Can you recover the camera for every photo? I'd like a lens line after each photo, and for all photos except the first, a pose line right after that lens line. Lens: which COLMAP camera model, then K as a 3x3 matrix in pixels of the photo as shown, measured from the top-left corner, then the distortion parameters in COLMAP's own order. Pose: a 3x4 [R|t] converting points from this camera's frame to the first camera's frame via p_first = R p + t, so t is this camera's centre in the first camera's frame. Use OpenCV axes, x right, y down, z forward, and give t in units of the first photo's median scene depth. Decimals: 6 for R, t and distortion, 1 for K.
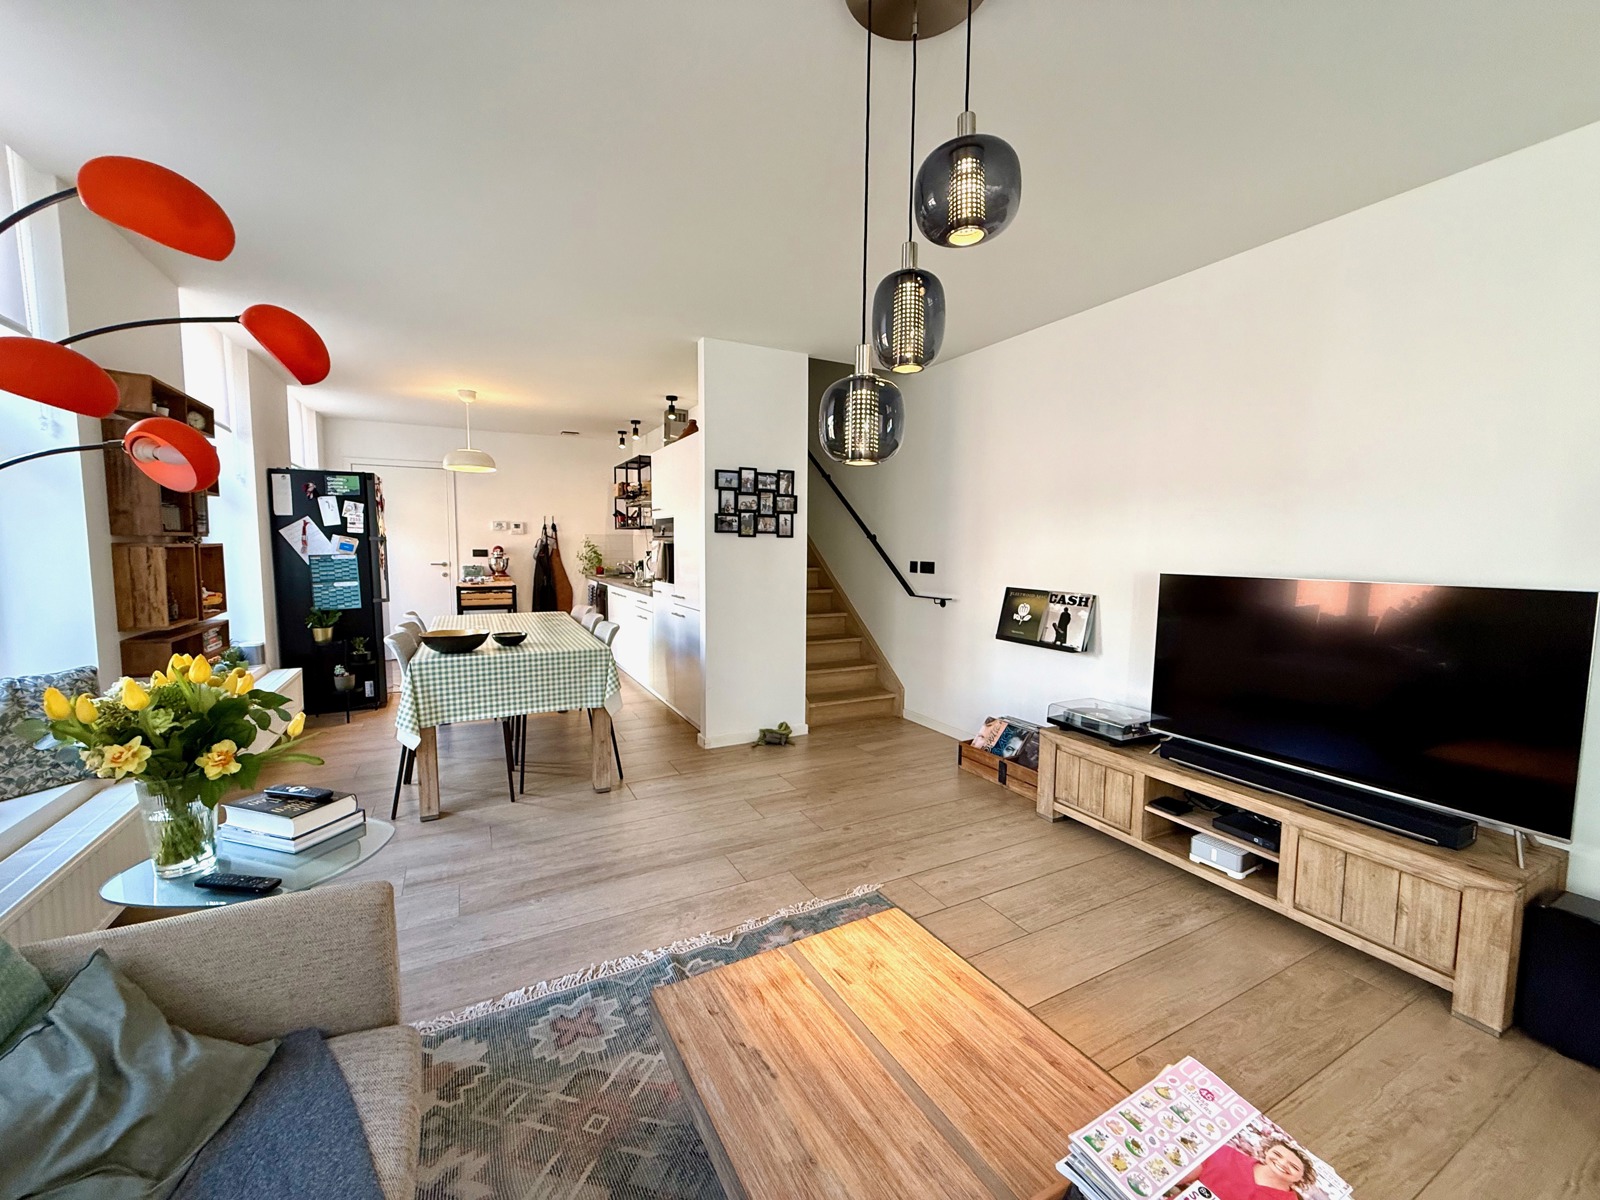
lens RADIAL K [[635.3, 0, 796.9], [0, 635.3, 599.4], [0, 0, 1]] dist [-0.001689, 0.000332]
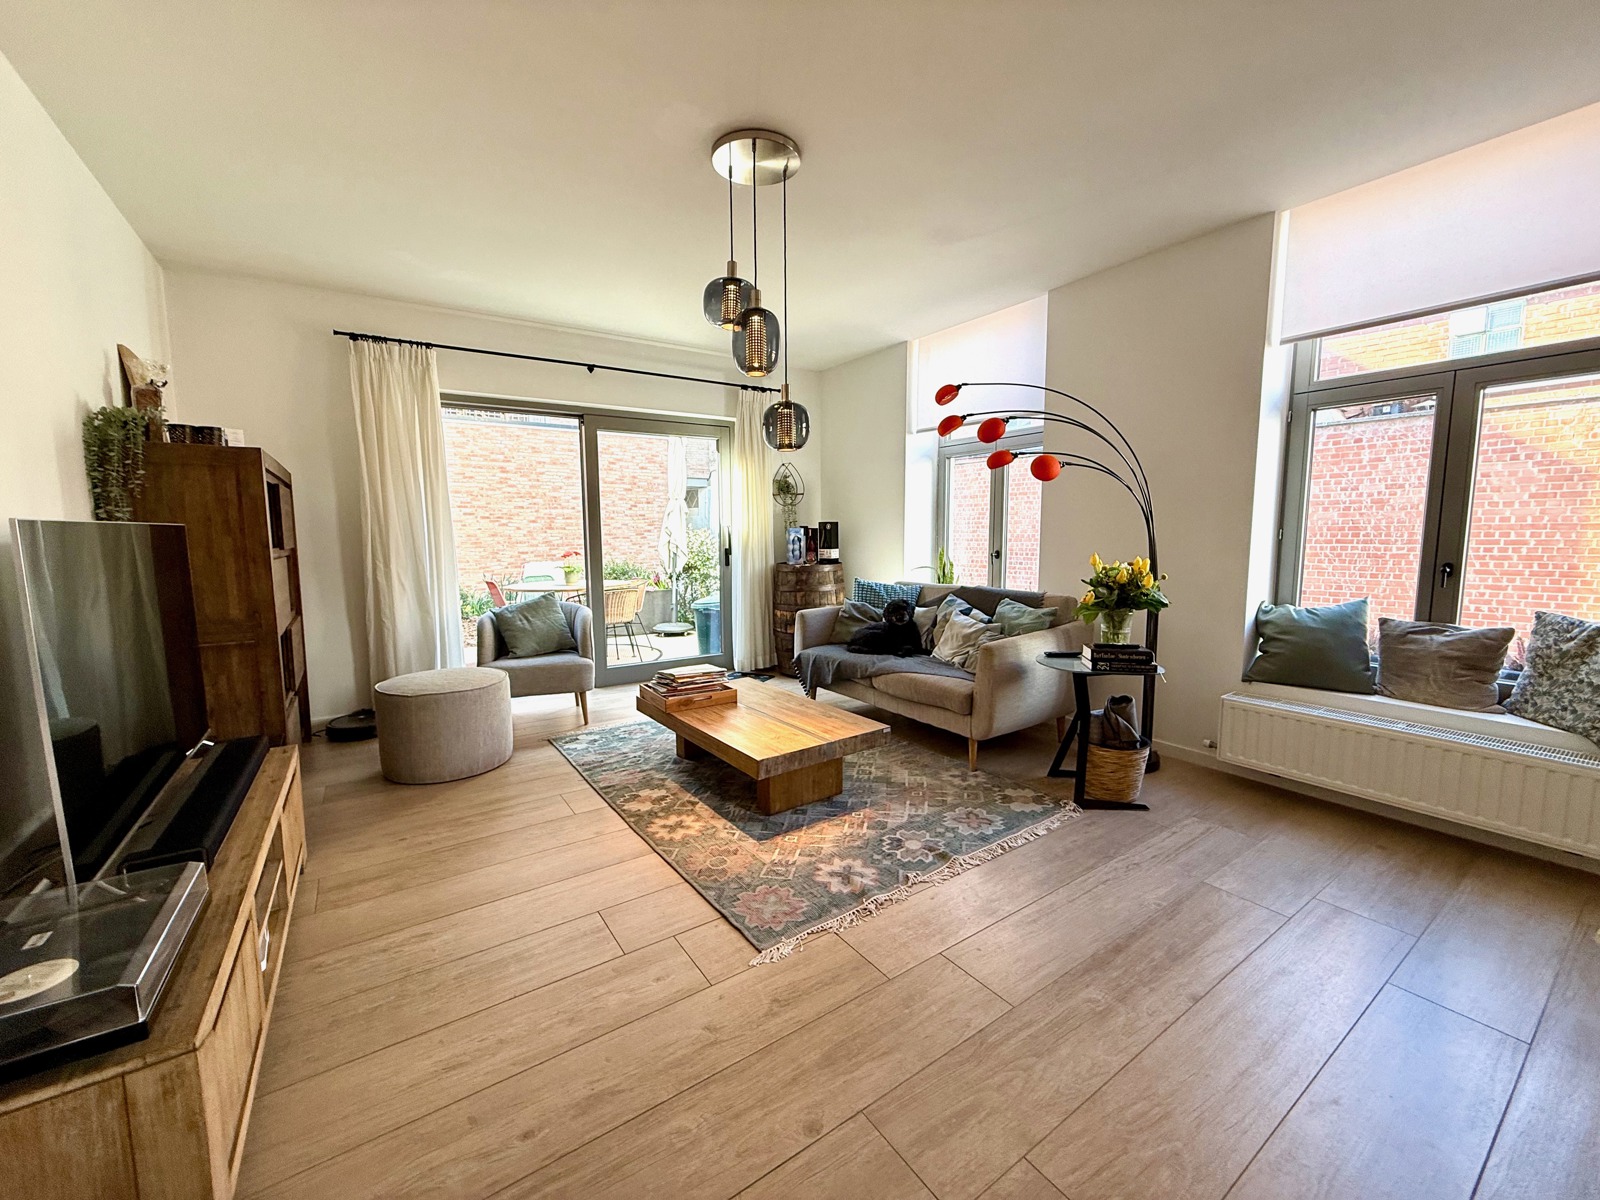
lens RADIAL K [[635.3, 0, 796.9], [0, 635.3, 599.4], [0, 0, 1]] dist [-0.001689, 0.000332]
pose [[-0.993453, 0.009417, -0.113854, 0.098333], [-0.012564, 0.981546, 0.190815, -0.050129], [0.113549, 0.190996, -0.975001, 0.988011]]
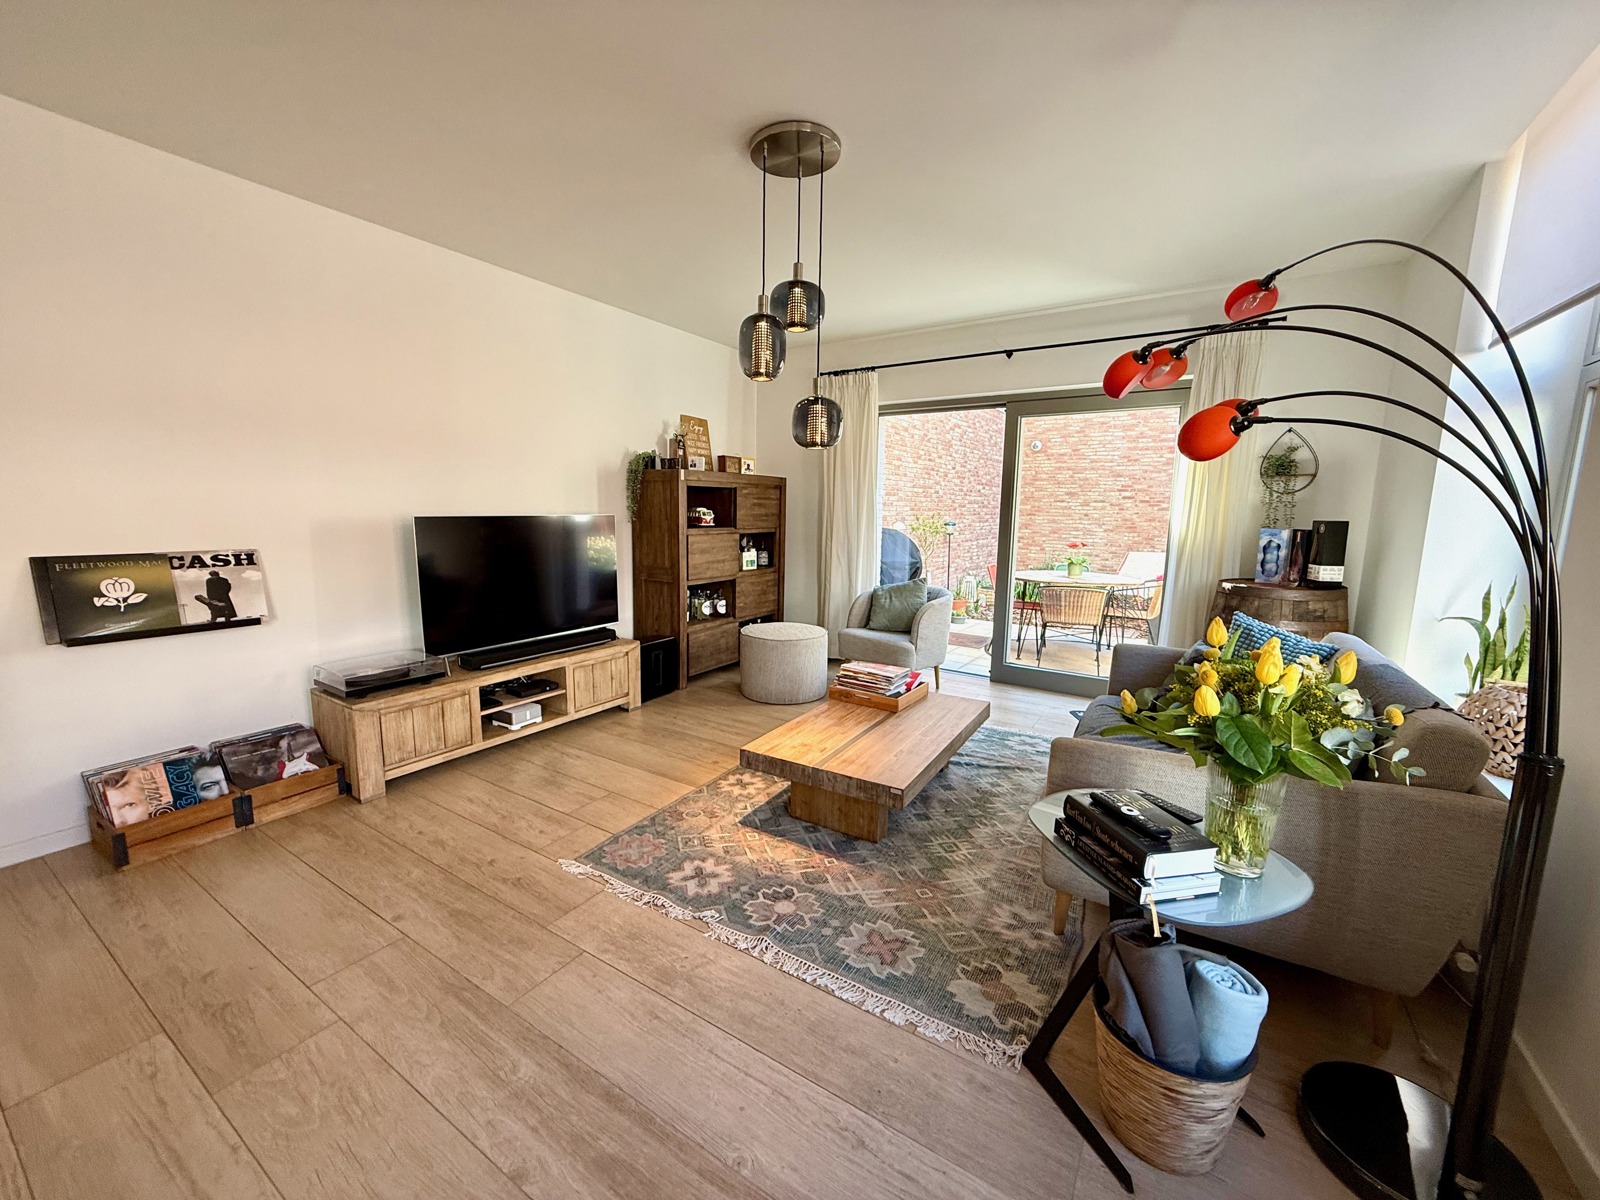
lens RADIAL K [[635.3, 0, 796.9], [0, 635.3, 599.4], [0, 0, 1]] dist [-0.001689, 0.000332]
pose [[-0.494966, -0.143935, 0.856908, -0.478154], [0.054550, 0.979092, 0.195967, -0.054293], [-0.867198, 0.143742, -0.476765, 0.665355]]
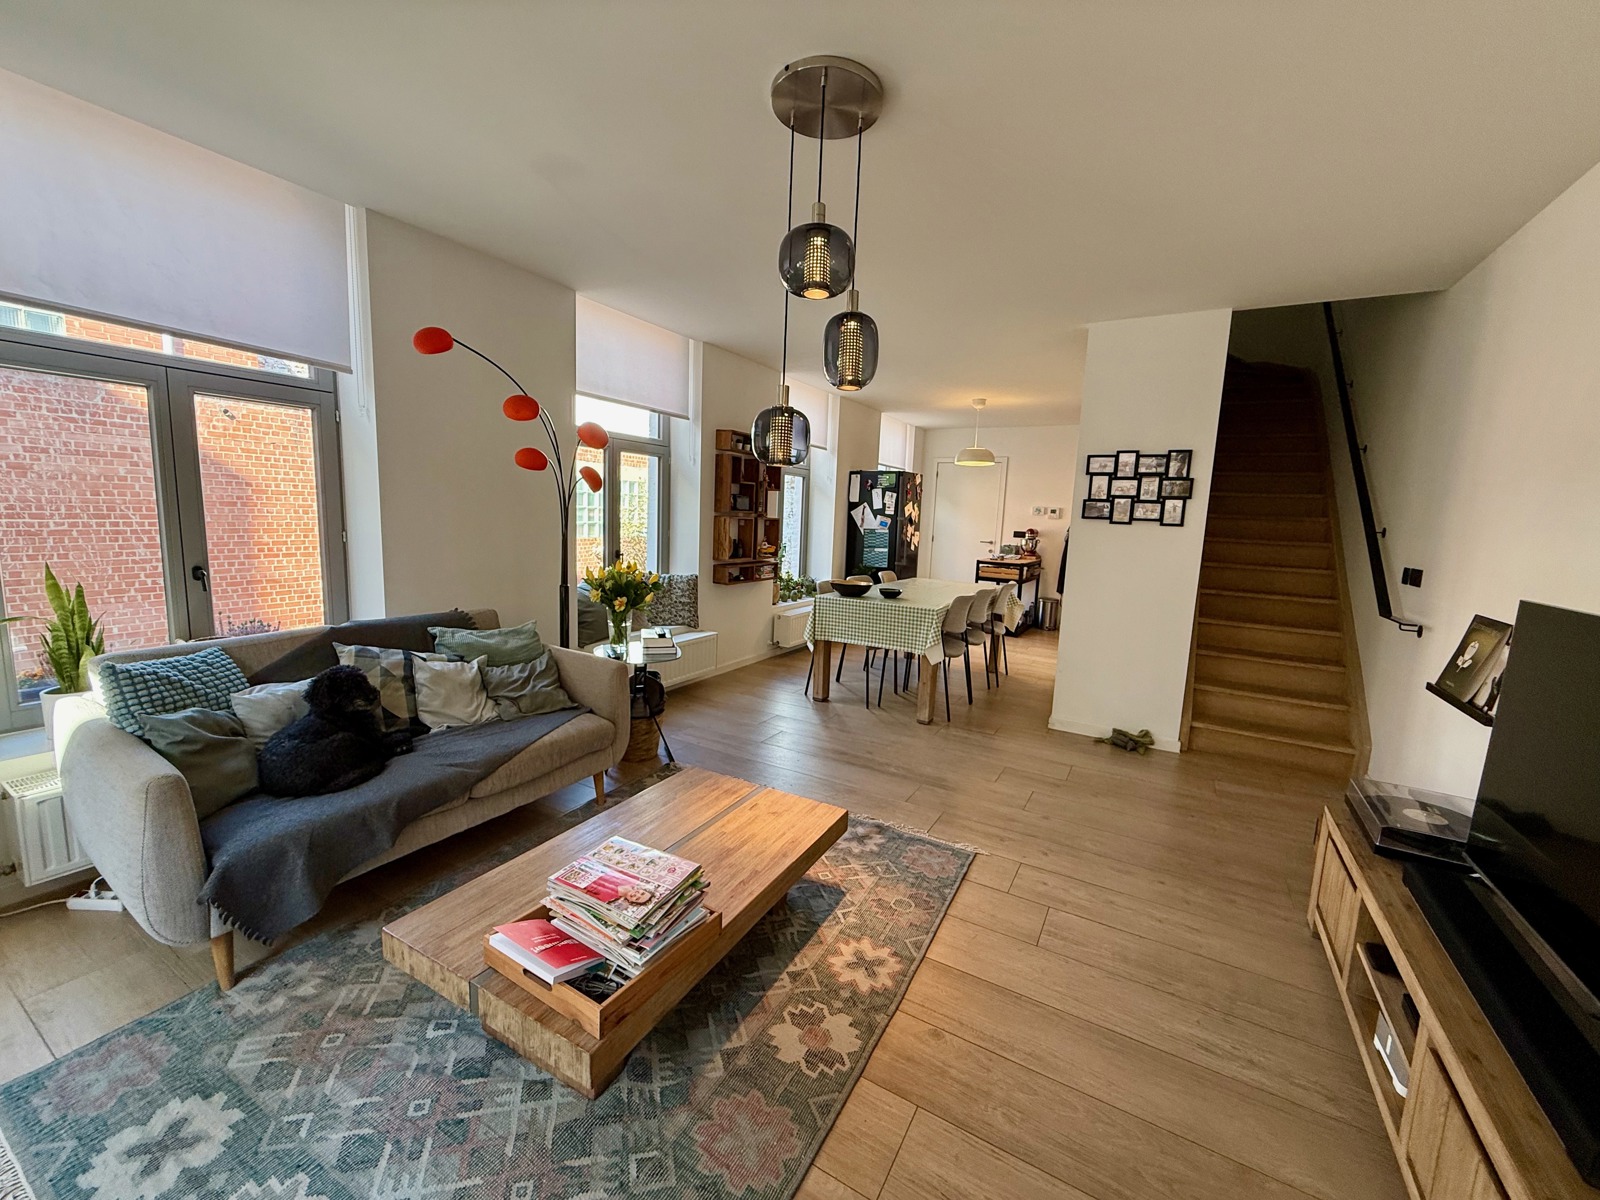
lens RADIAL K [[635.3, 0, 796.9], [0, 635.3, 599.4], [0, 0, 1]] dist [-0.001689, 0.000332]
pose [[0.528355, 0.127556, -0.839387, 0.486694], [-0.109533, 0.990629, 0.081593, -0.011533], [0.841929, 0.048831, 0.537375, 0.090180]]
